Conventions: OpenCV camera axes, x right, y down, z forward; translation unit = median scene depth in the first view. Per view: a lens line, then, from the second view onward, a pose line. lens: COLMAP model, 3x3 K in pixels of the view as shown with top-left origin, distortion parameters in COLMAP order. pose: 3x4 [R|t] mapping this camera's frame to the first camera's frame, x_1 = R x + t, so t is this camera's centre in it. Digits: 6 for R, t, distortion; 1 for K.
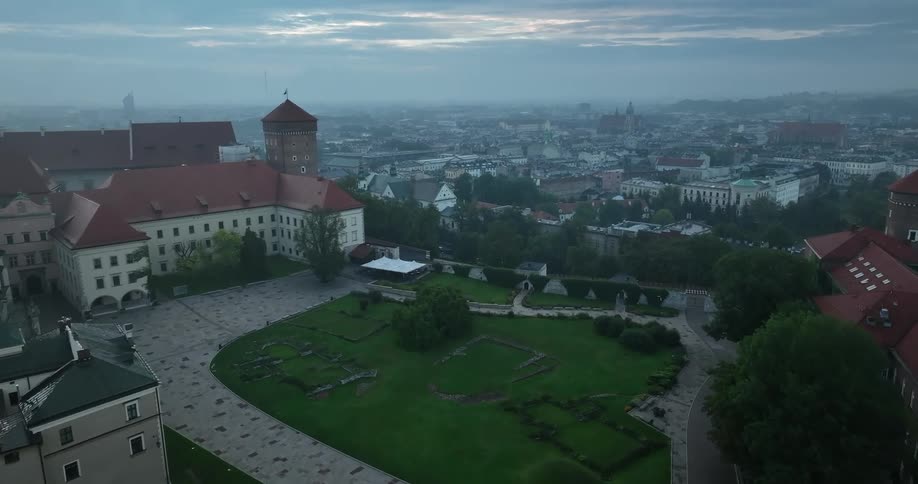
lens RADIAL K [[647.2, 0, 459.0], [0, 647.2, 242.0], [0, 0, 1]] dist [0.004862, 0.005604]
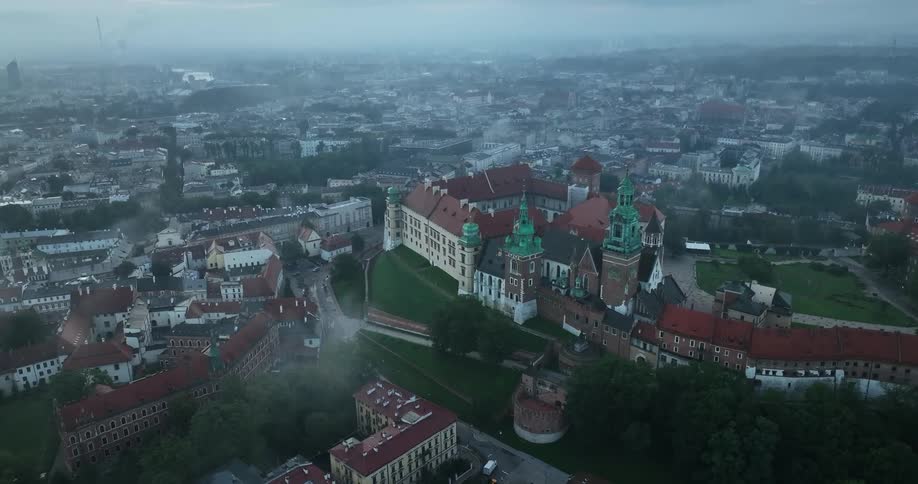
lens RADIAL K [[647.2, 0, 459.0], [0, 647.2, 242.0], [0, 0, 1]] dist [0.004862, 0.005604]
pose [[0.969034, -0.077591, 0.234419, -0.741852], [0.056863, 0.993953, 0.093937, -0.120999], [-0.240290, -0.077698, 0.967587, -0.465850]]
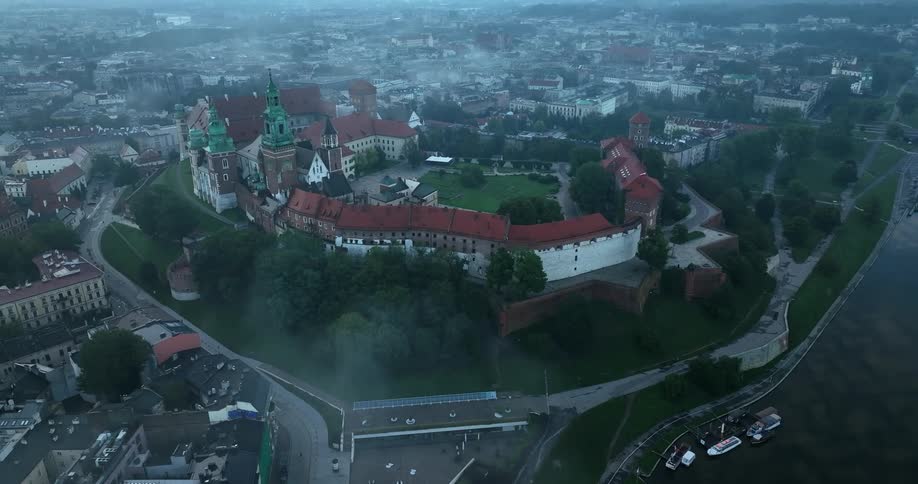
lens RADIAL K [[647.2, 0, 459.0], [0, 647.2, 242.0], [0, 0, 1]] dist [0.004862, 0.005604]
pose [[0.975829, -0.078065, 0.204117, -0.296345], [0.044876, 0.985697, 0.162440, -0.025564], [-0.213879, -0.149353, 0.965375, -0.730566]]
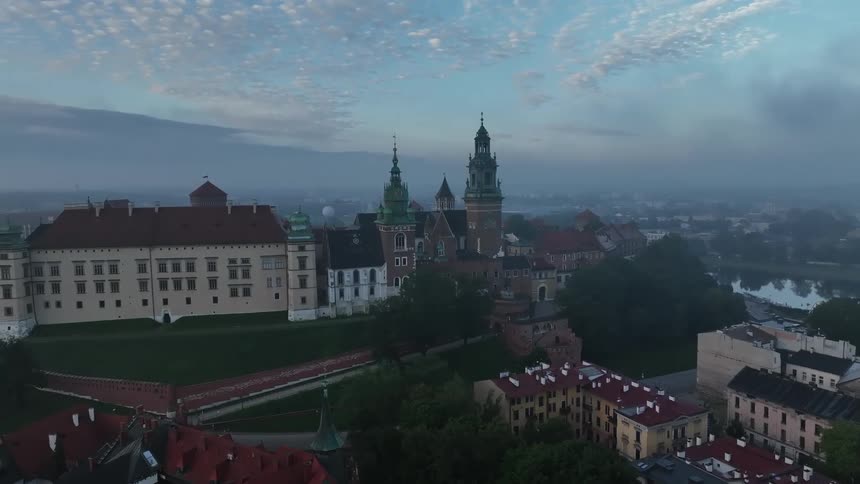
lens RADIAL K [[605.4, 0, 430.0], [0, 605.4, 242.0], [0, 0, 1]] dist [0.004408, 0.005555]
pose [[0.119130, -0.084697, 0.989260, -1.138675], [0.236014, 0.970212, 0.054644, -0.029237], [-0.964420, 0.226969, 0.135571, 0.249339]]
